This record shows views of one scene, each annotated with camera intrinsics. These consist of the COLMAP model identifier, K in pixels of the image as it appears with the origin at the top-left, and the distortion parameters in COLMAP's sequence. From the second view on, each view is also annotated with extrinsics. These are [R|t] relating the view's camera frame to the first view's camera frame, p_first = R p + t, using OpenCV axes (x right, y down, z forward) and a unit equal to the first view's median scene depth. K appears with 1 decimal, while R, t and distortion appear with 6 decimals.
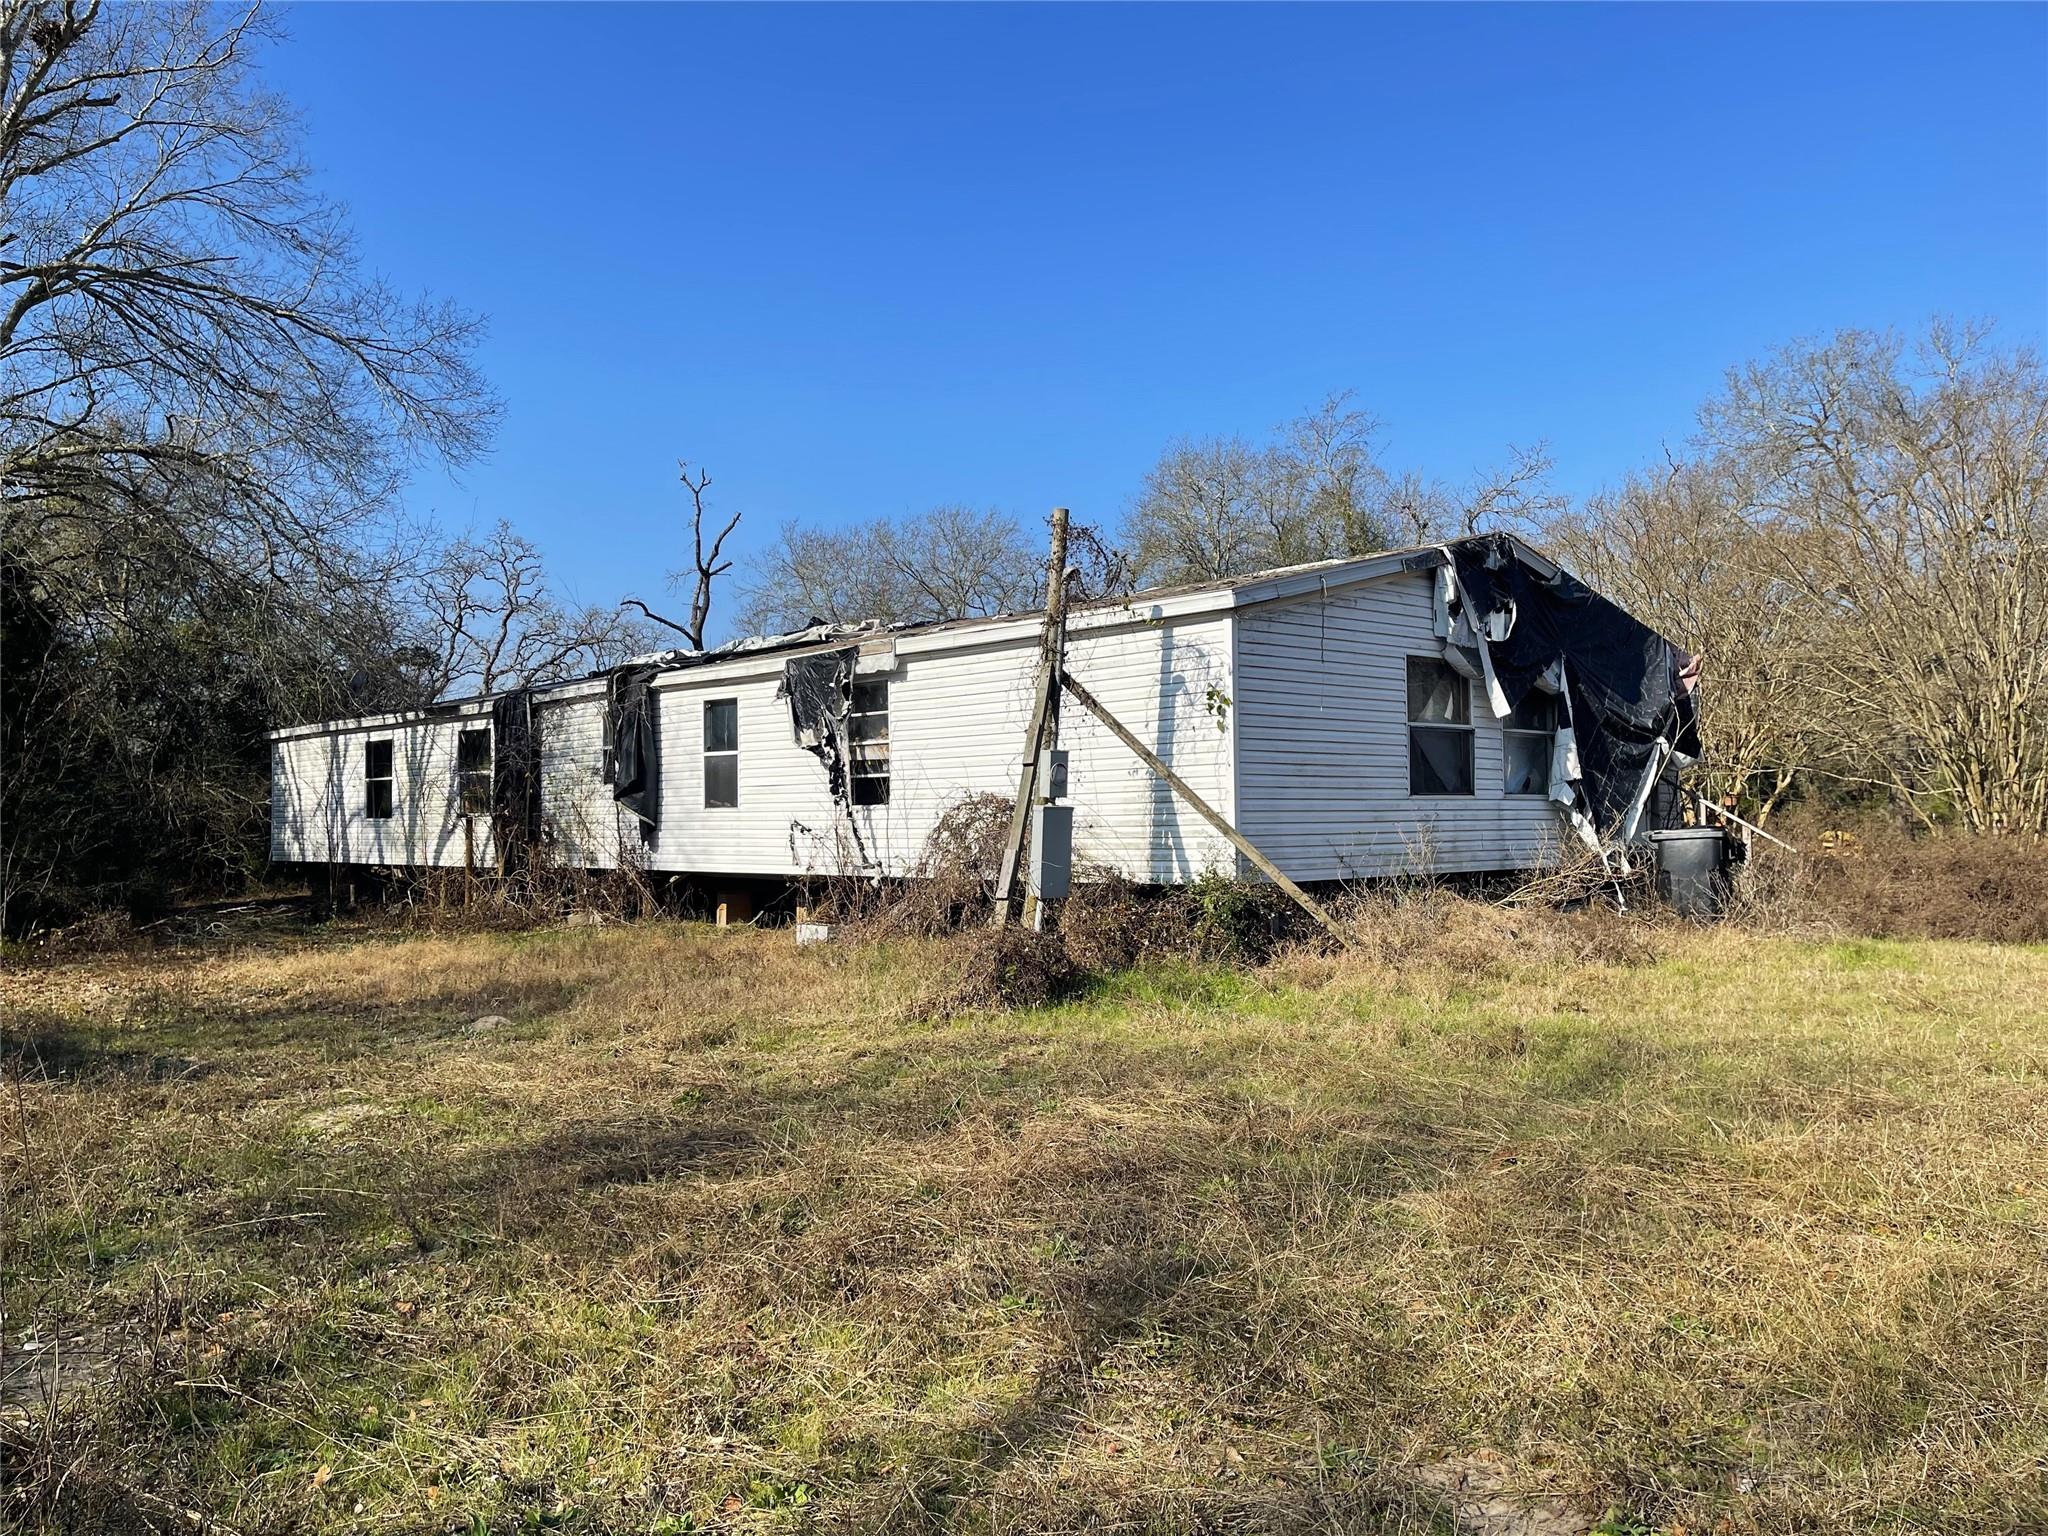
lens RADIAL K [[1607.4, 0, 989.5], [0, 1607.4, 772.4], [0, 0, 1]] dist [0.007384, -0.002813]
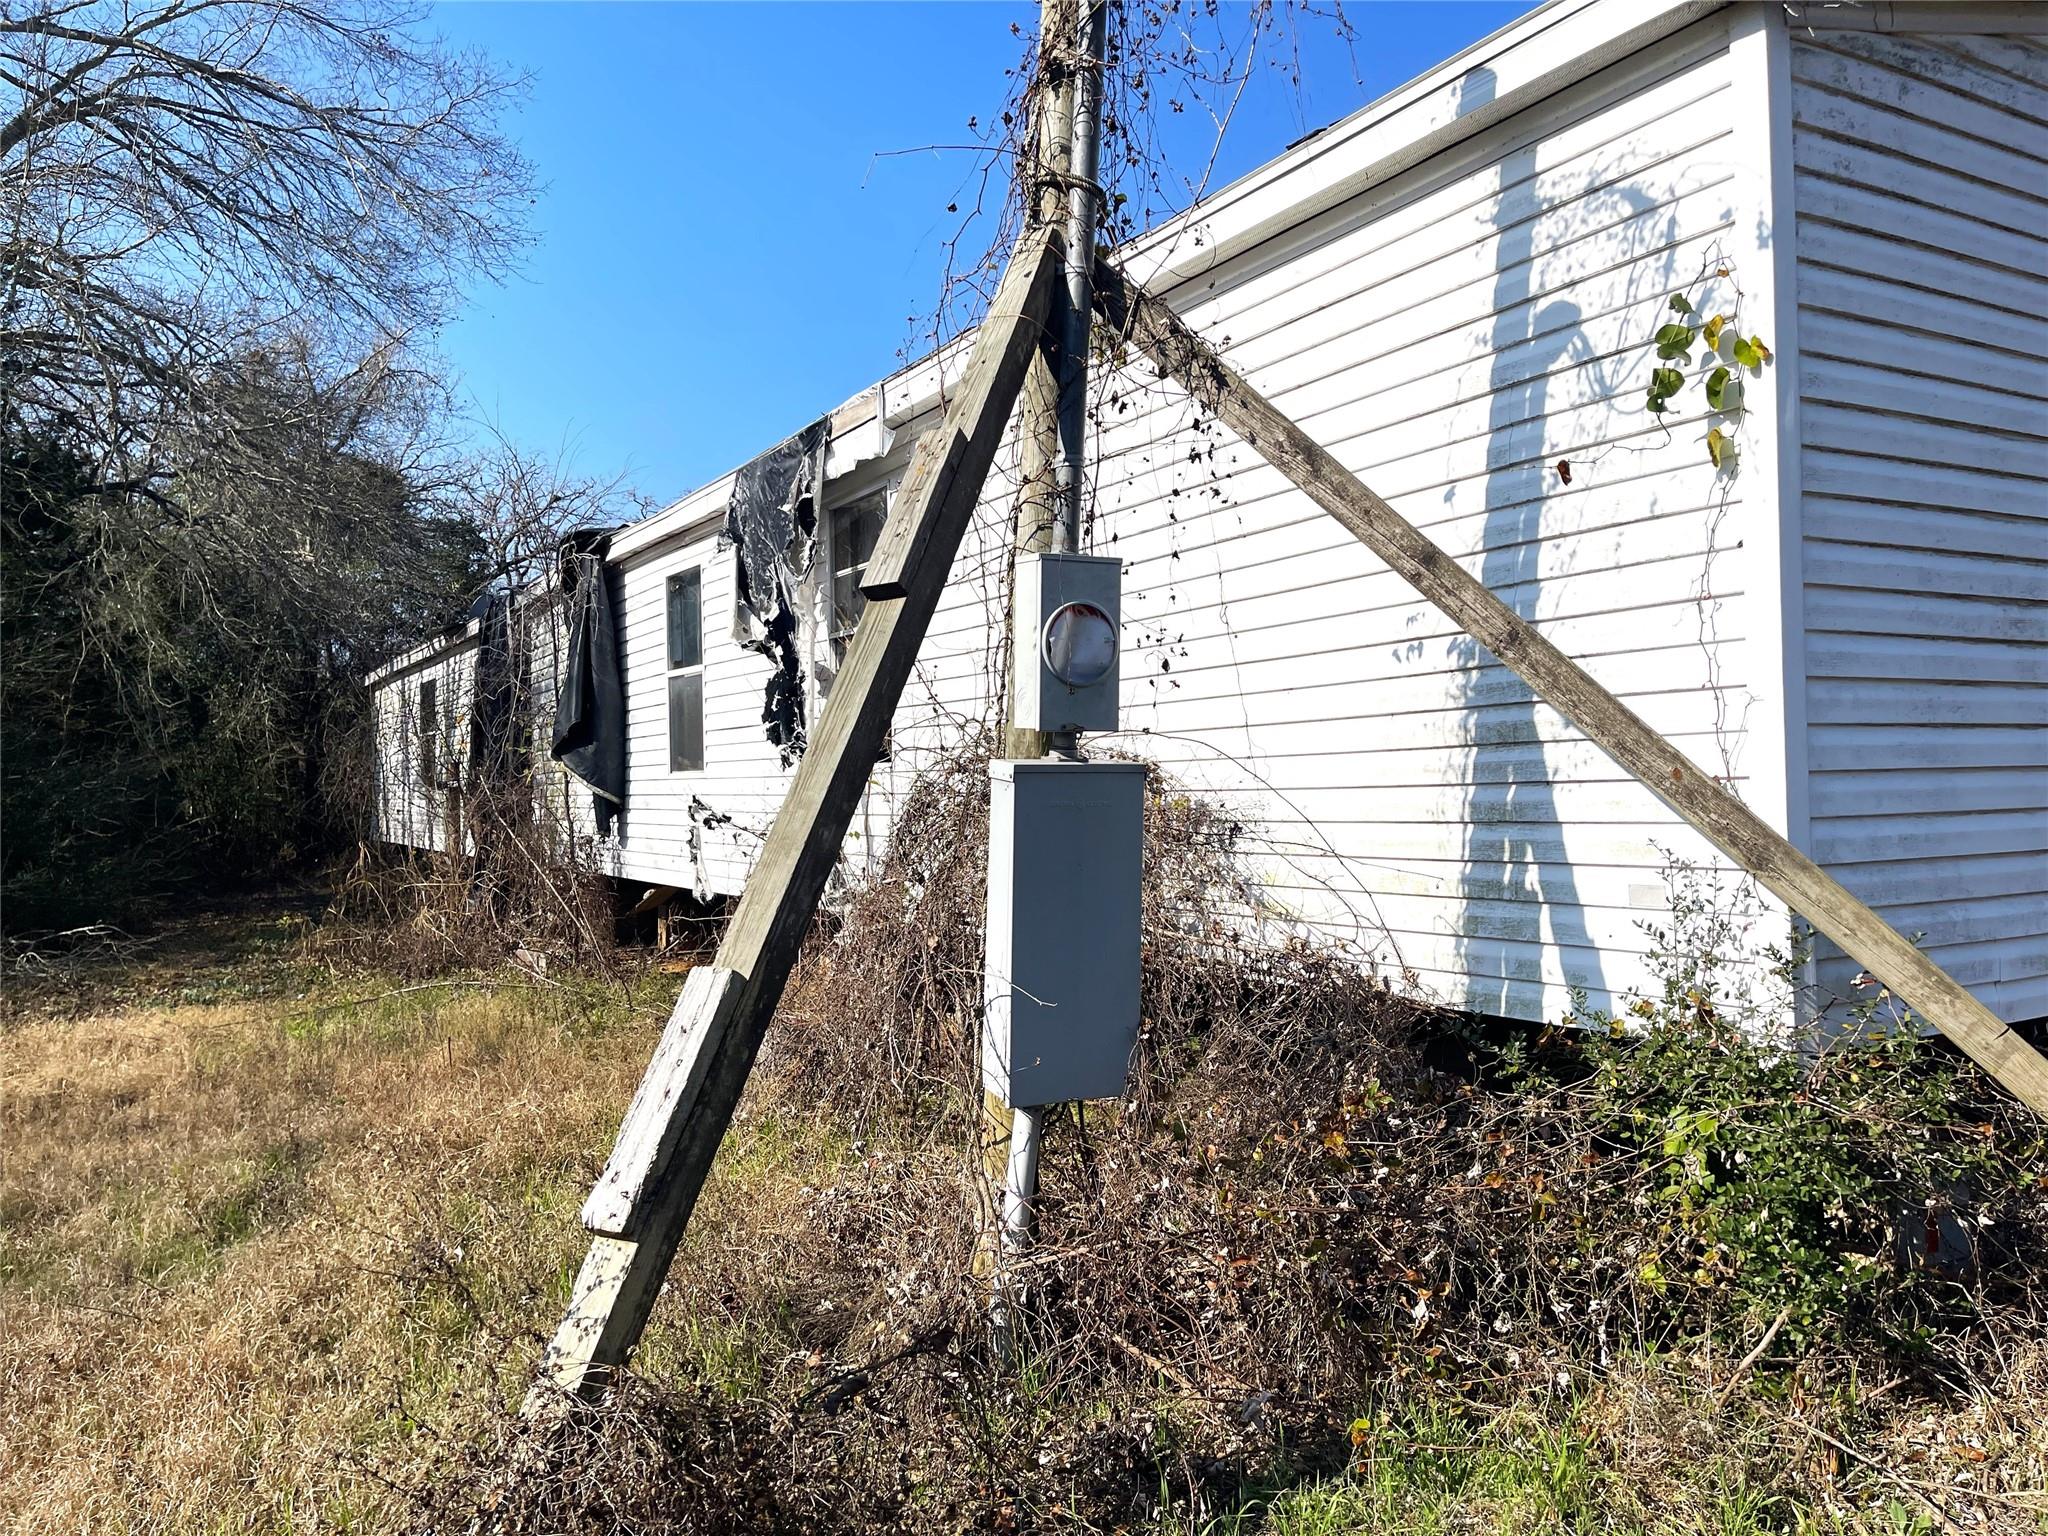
lens RADIAL K [[1607.4, 0, 989.5], [0, 1607.4, 772.4], [0, 0, 1]] dist [0.007384, -0.002813]
pose [[0.971735, -0.010548, -0.235840, 0.085677], [0.016937, 0.999542, 0.025081, 0.014689], [0.235467, -0.028366, 0.971468, 0.691326]]
